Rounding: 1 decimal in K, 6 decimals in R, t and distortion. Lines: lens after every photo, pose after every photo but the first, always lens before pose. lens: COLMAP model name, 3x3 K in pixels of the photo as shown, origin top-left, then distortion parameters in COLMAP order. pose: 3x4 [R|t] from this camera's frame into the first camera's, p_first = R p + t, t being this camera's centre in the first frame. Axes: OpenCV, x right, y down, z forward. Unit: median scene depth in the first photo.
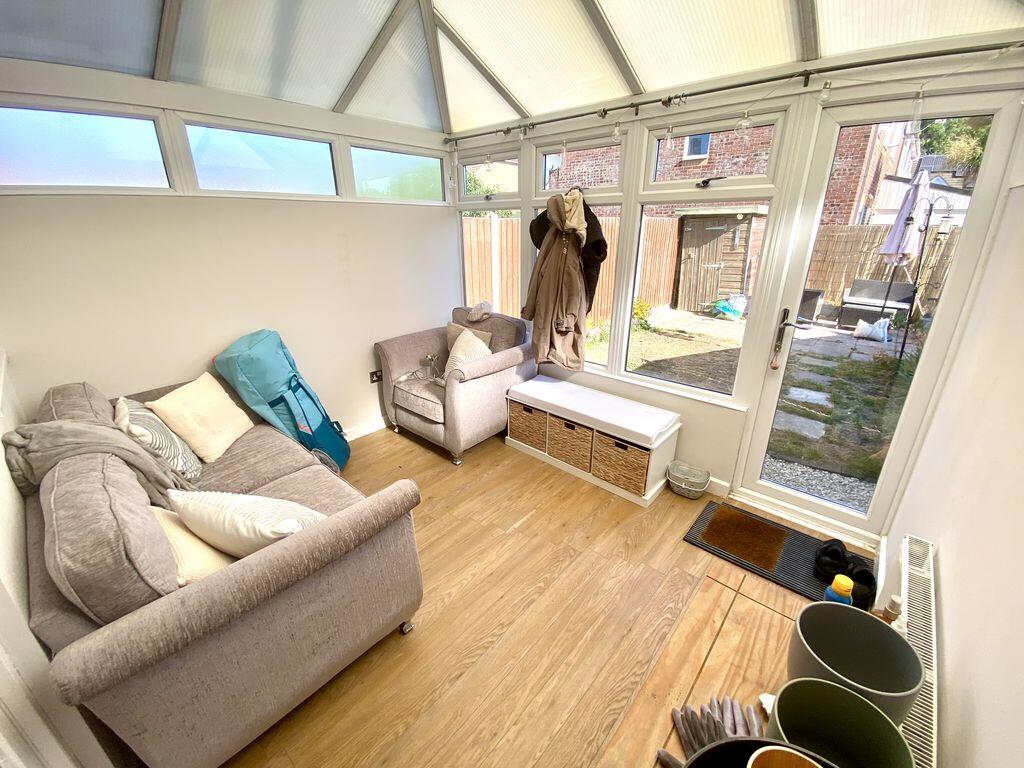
lens RADIAL K [[416.7, 0, 513.9], [0, 416.7, 384.7], [0, 0, 1]] dist [-0.000654, -0.000008]
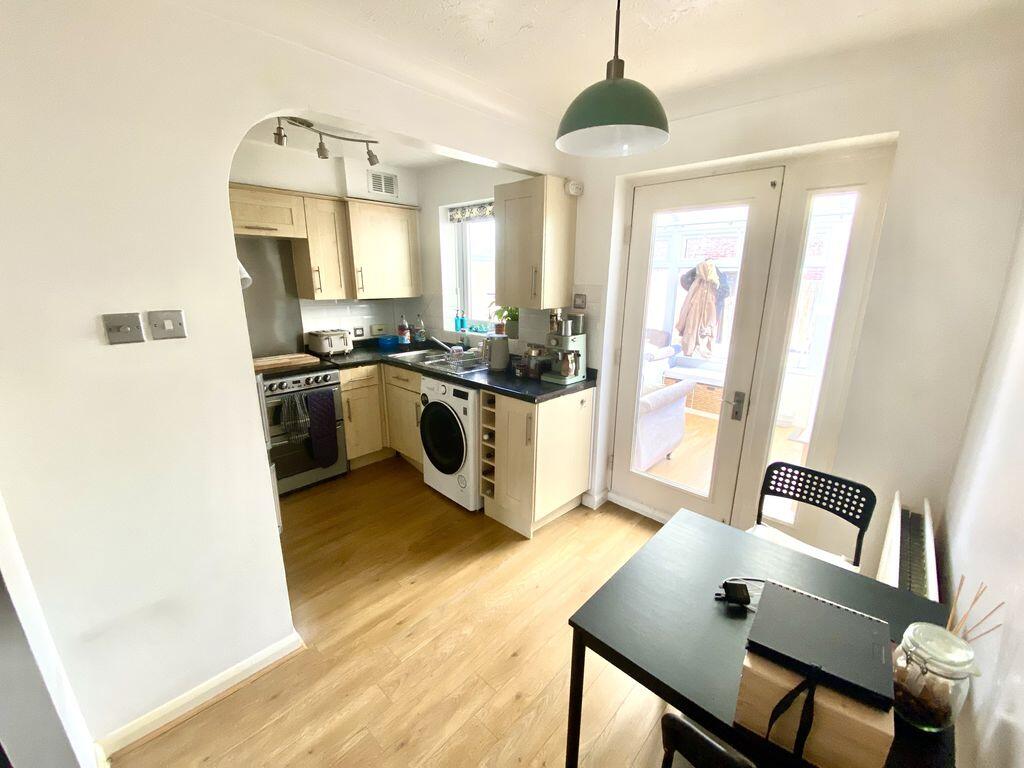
lens RADIAL K [[416.7, 0, 510.7], [0, 416.7, 383.4], [0, 0, 1]] dist [-0.000654, -0.000008]
pose [[0.999331, 0.029965, -0.020980, -0.649836], [-0.032111, 0.993323, -0.110806, 0.291635], [0.017519, 0.111406, 0.993621, -0.732602]]
